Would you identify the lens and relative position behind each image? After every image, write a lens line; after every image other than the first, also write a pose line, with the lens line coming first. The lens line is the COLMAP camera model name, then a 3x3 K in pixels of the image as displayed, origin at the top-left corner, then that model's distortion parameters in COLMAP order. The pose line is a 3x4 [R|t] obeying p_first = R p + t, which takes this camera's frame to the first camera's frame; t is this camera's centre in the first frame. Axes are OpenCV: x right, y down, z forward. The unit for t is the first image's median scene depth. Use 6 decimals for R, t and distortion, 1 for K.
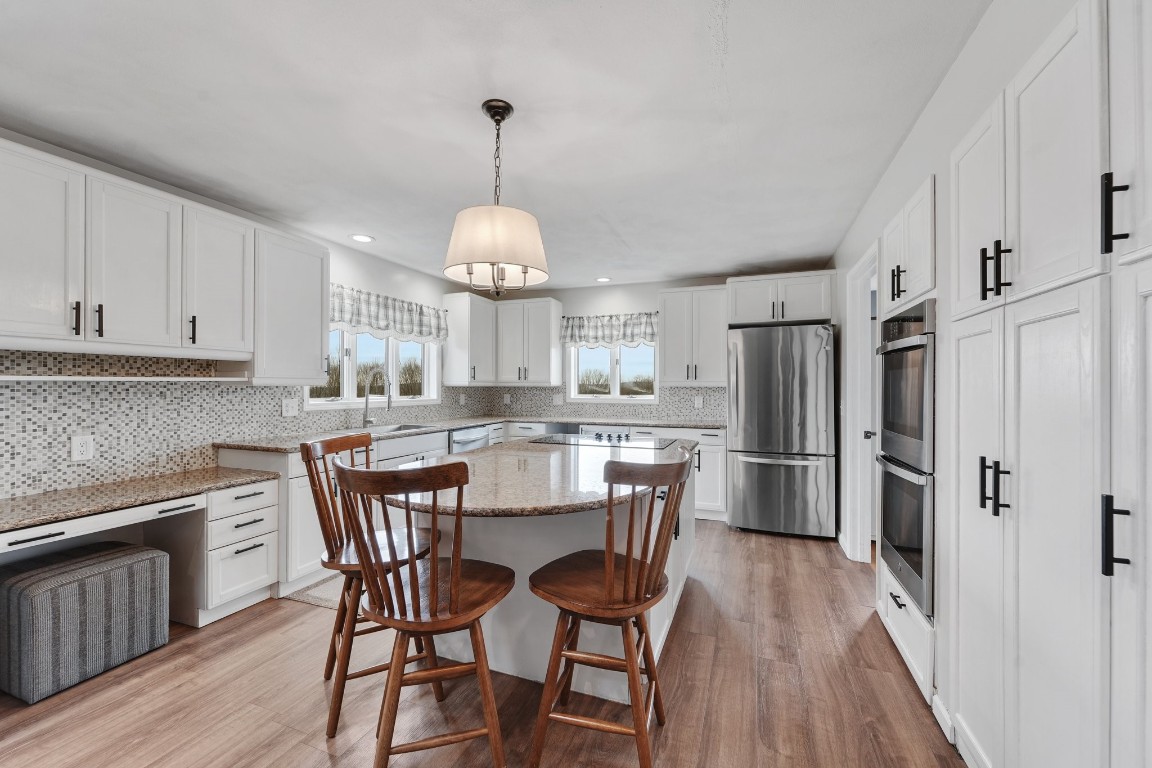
lens RADIAL K [[464.7, 0, 575.9], [0, 464.7, 387.3], [0, 0, 1]] dist [0.004663, -0.000324]
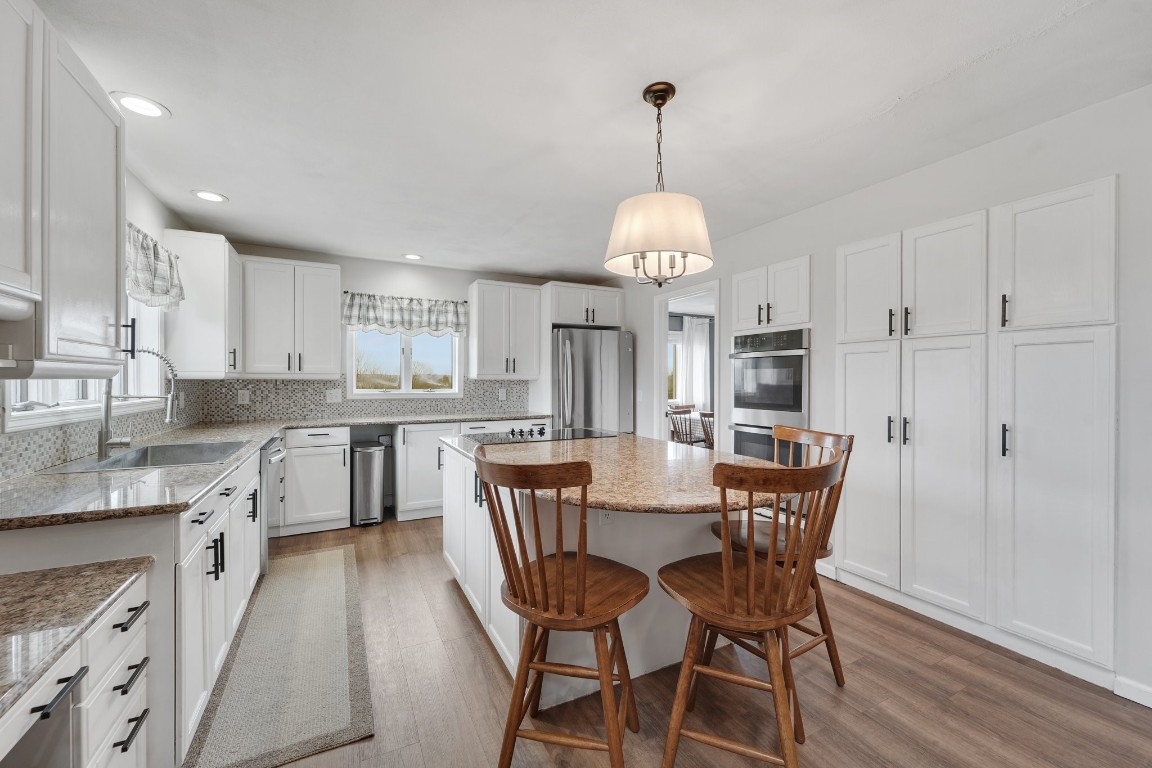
lens RADIAL K [[464.7, 0, 579.8], [0, 464.7, 379.8], [0, 0, 1]] dist [0.004663, -0.000324]
pose [[0.671757, 0.000234, 0.740771, -0.483740], [-0.000981, 0.999999, 0.000573, -0.002324], [-0.740771, -0.001112, 0.671757, 0.233181]]
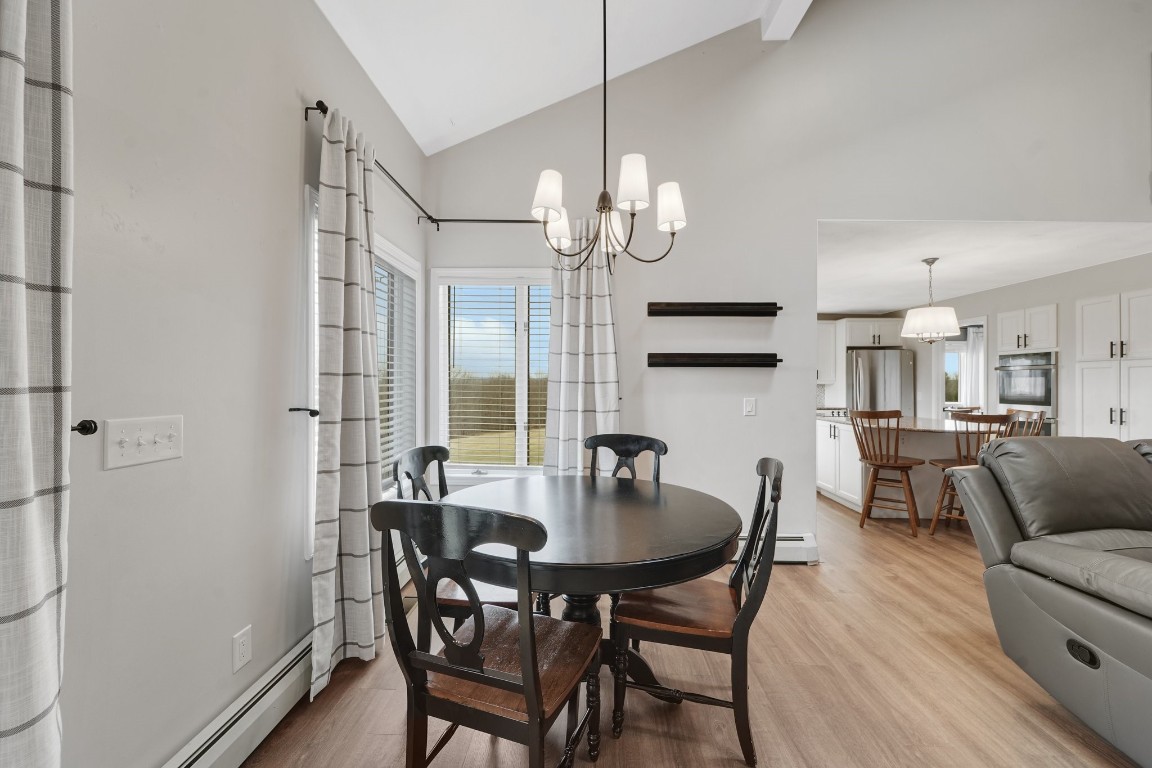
lens RADIAL K [[464.7, 0, 574.3], [0, 464.7, 380.3], [0, 0, 1]] dist [0.004663, -0.000324]
pose [[0.947215, 0.004707, 0.320565, -1.214826], [-0.003030, 0.999979, -0.005727, -0.003620], [-0.320586, 0.004454, 0.947209, -0.272257]]
